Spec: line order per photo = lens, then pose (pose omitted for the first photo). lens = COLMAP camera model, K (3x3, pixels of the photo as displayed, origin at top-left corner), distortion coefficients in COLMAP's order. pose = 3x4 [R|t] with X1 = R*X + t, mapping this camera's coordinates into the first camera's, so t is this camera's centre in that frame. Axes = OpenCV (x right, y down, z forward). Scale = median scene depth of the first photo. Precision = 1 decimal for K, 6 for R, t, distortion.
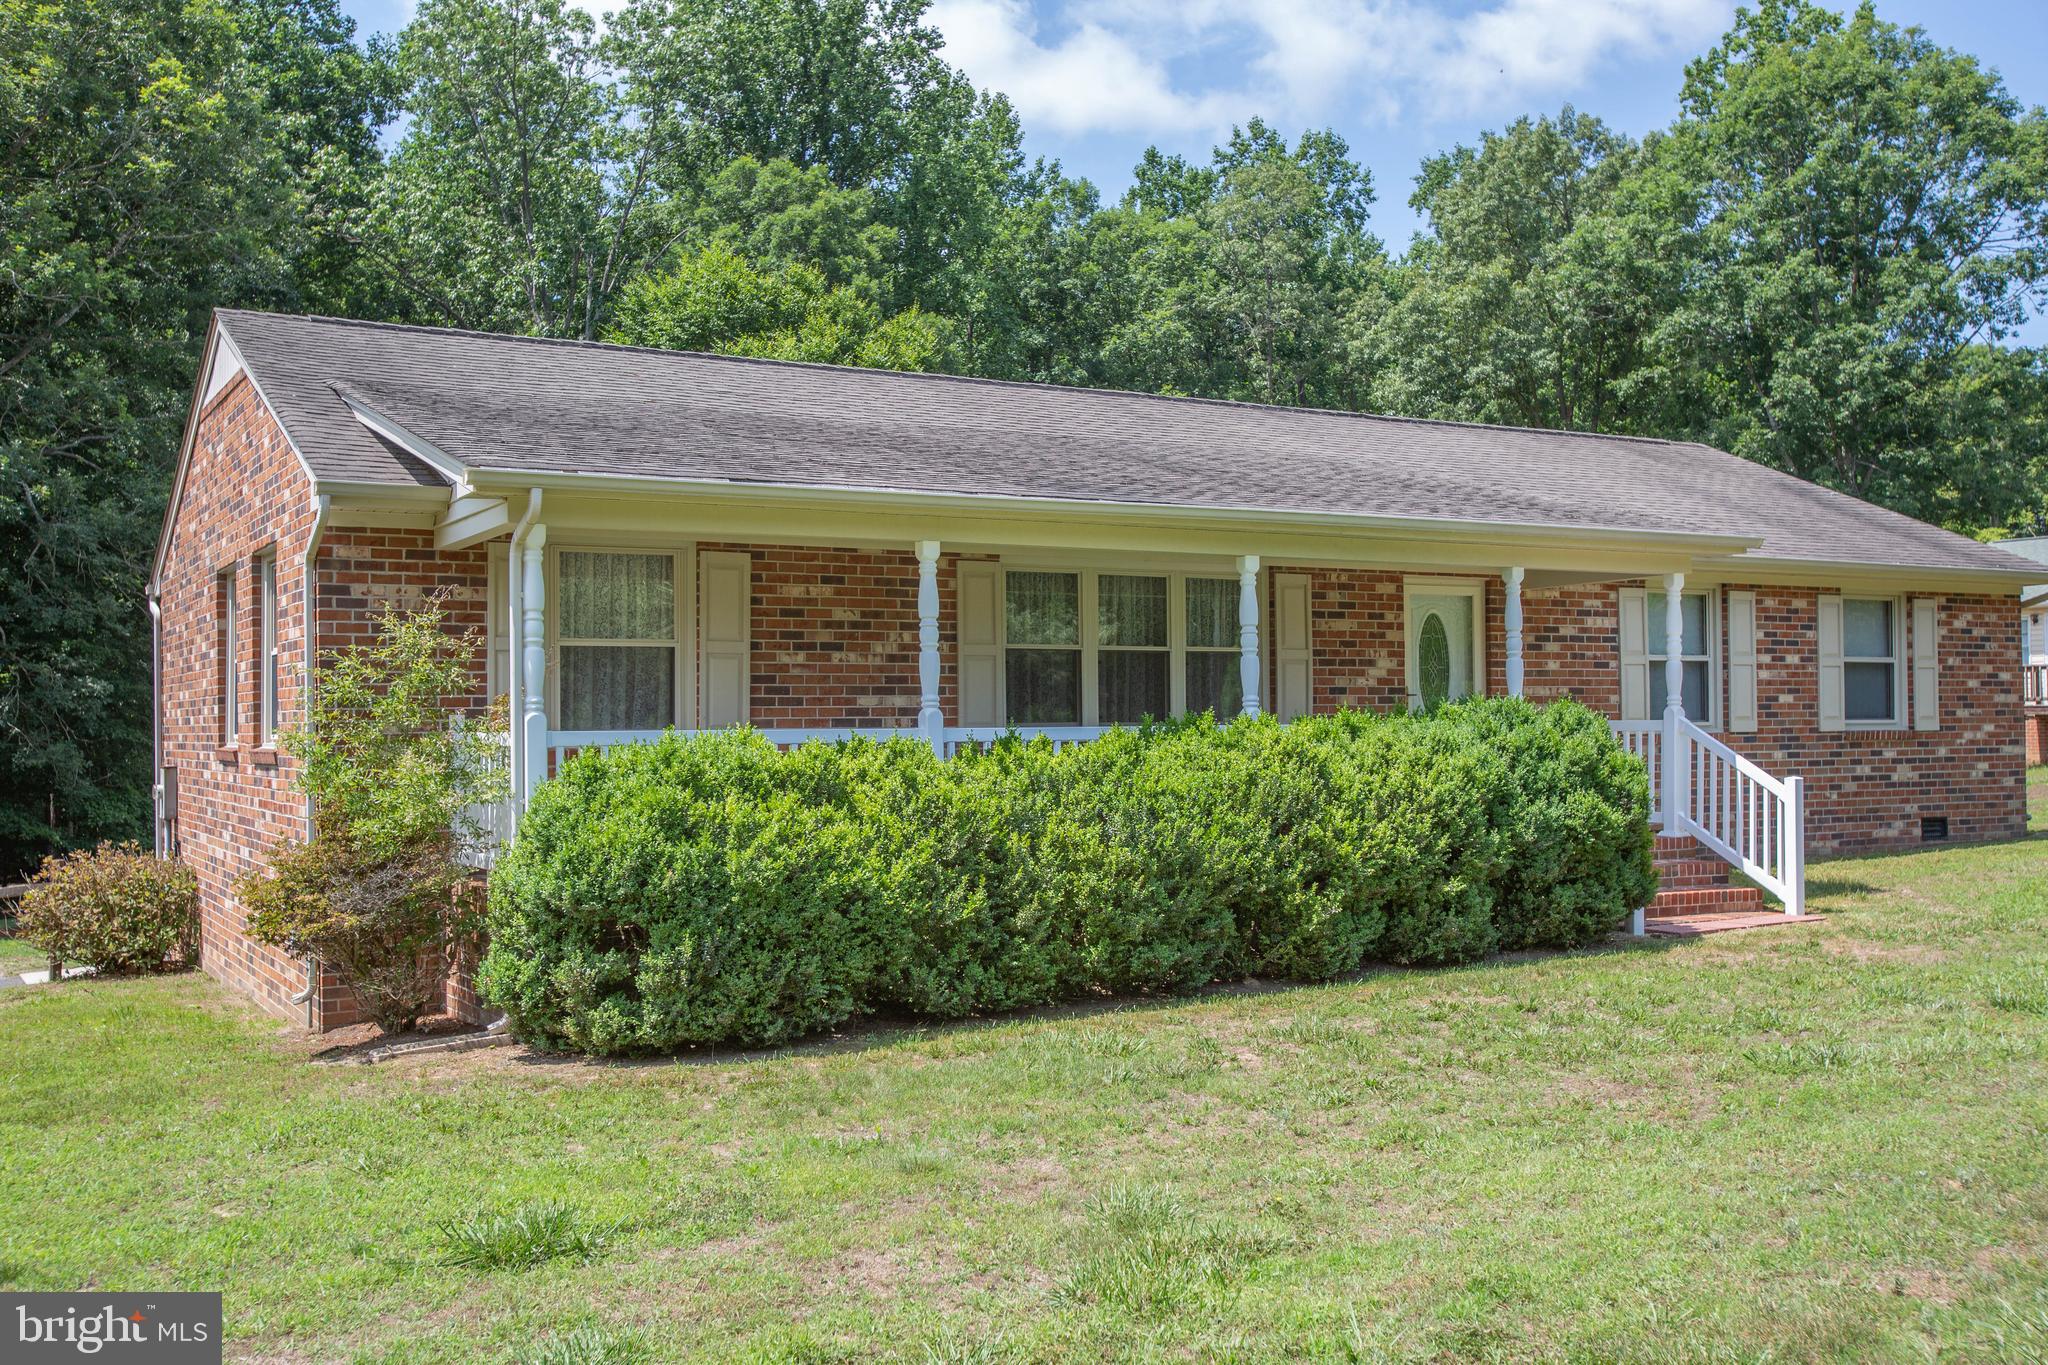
lens RADIAL K [[2026.6, 0, 1032.4], [0, 2026.6, 678.1], [0, 0, 1]] dist [0.021311, 0.000000]
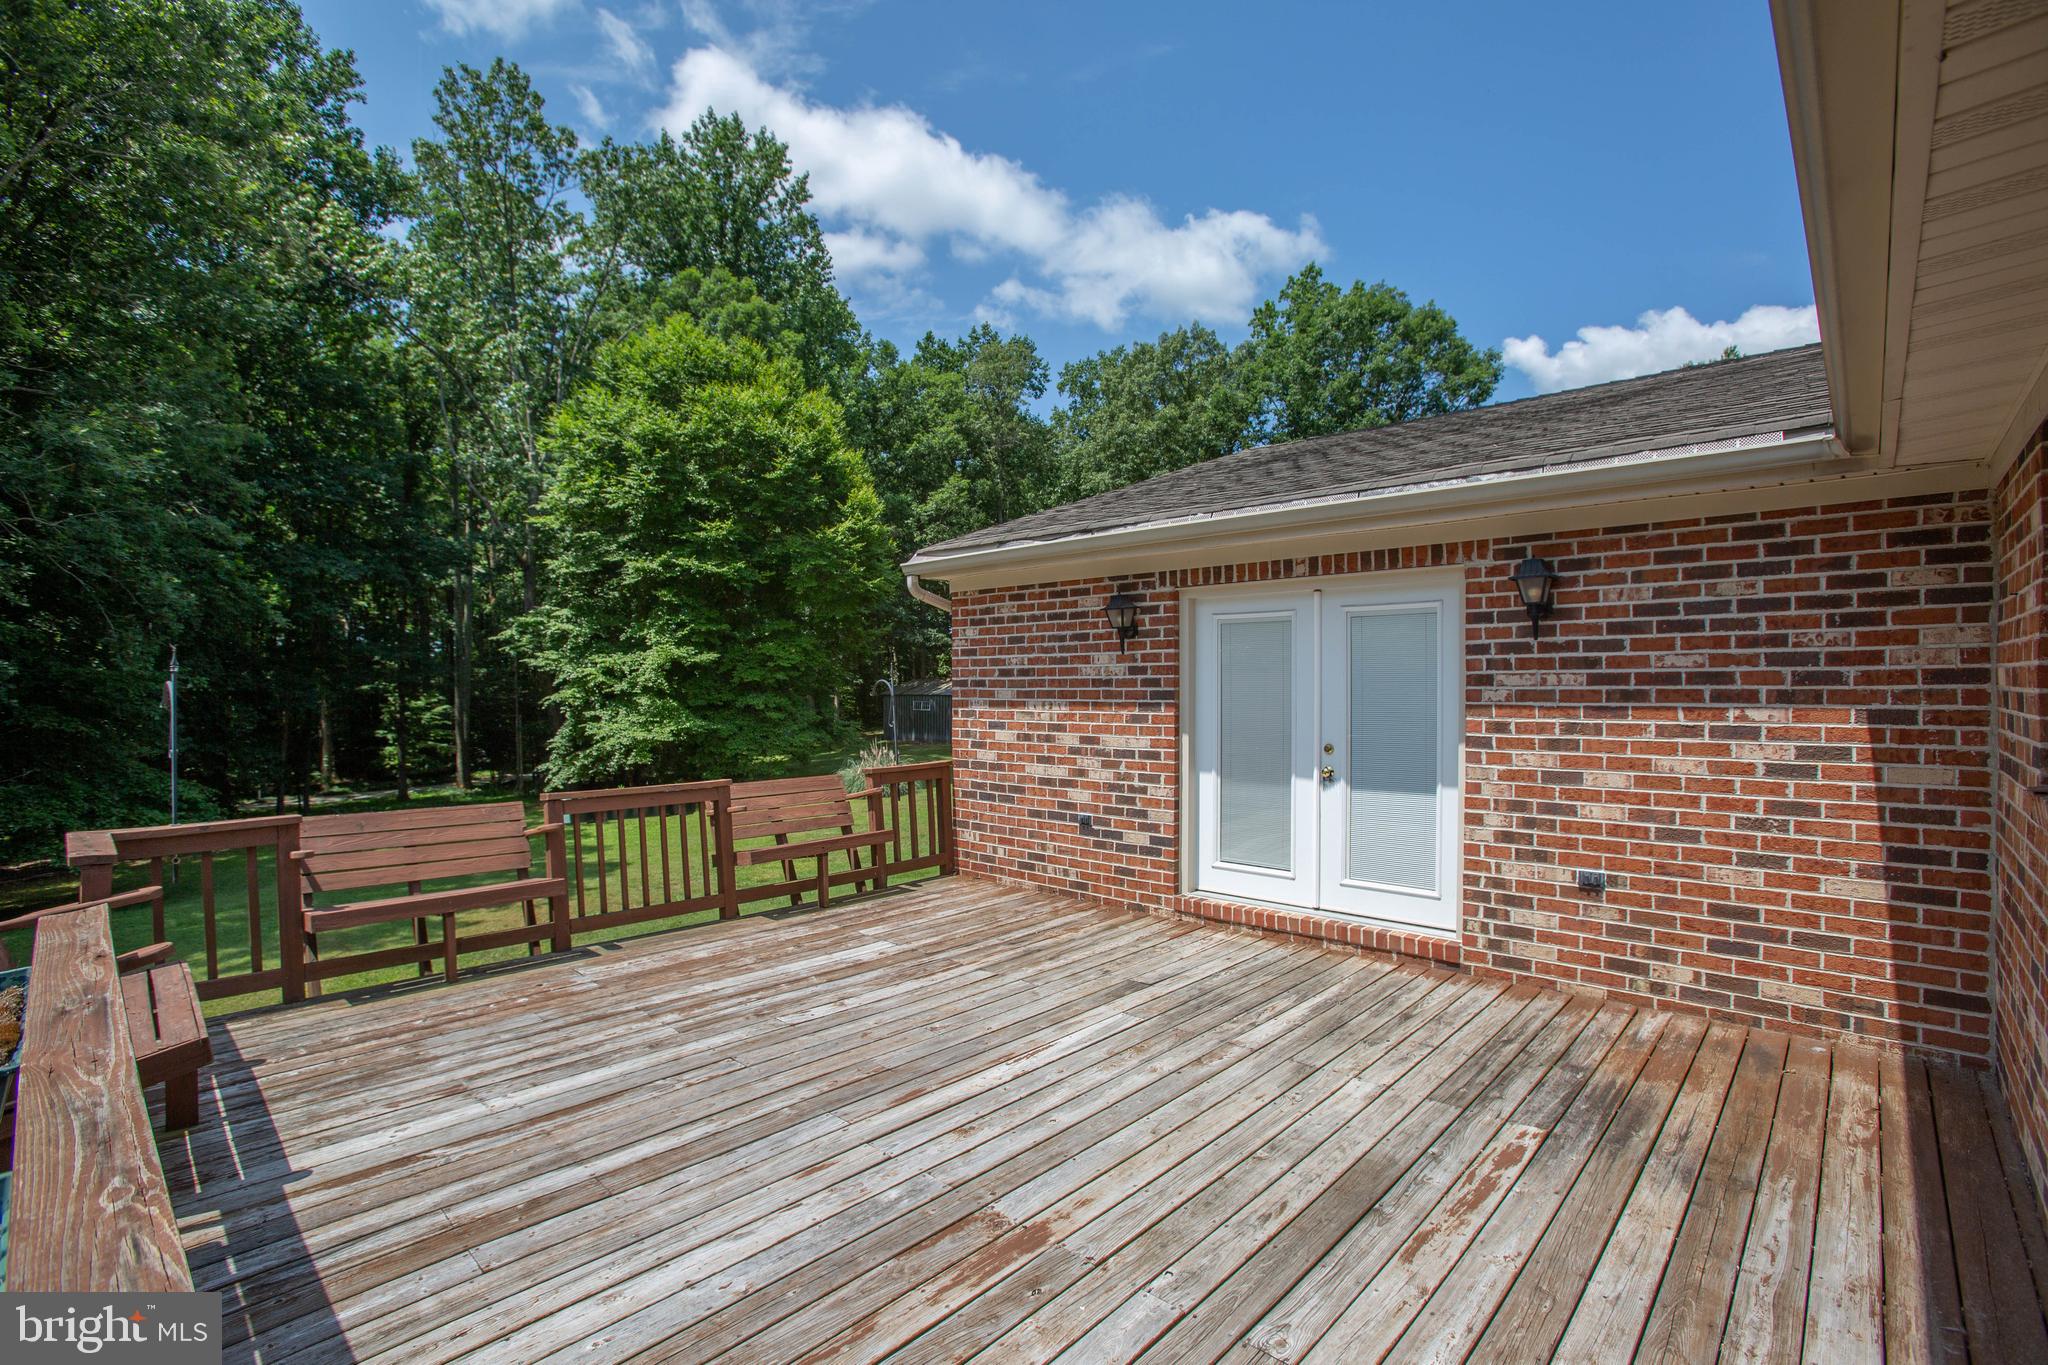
lens RADIAL K [[975.9, 0, 1037.8], [0, 975.9, 693.0], [0, 0, 1]] dist [-0.053680, 0.014548]
pose [[0.958157, 0.003578, 0.286219, -0.336226], [-0.012528, 0.999488, 0.029445, 0.002068], [-0.285967, -0.031798, 0.957712, 1.053036]]
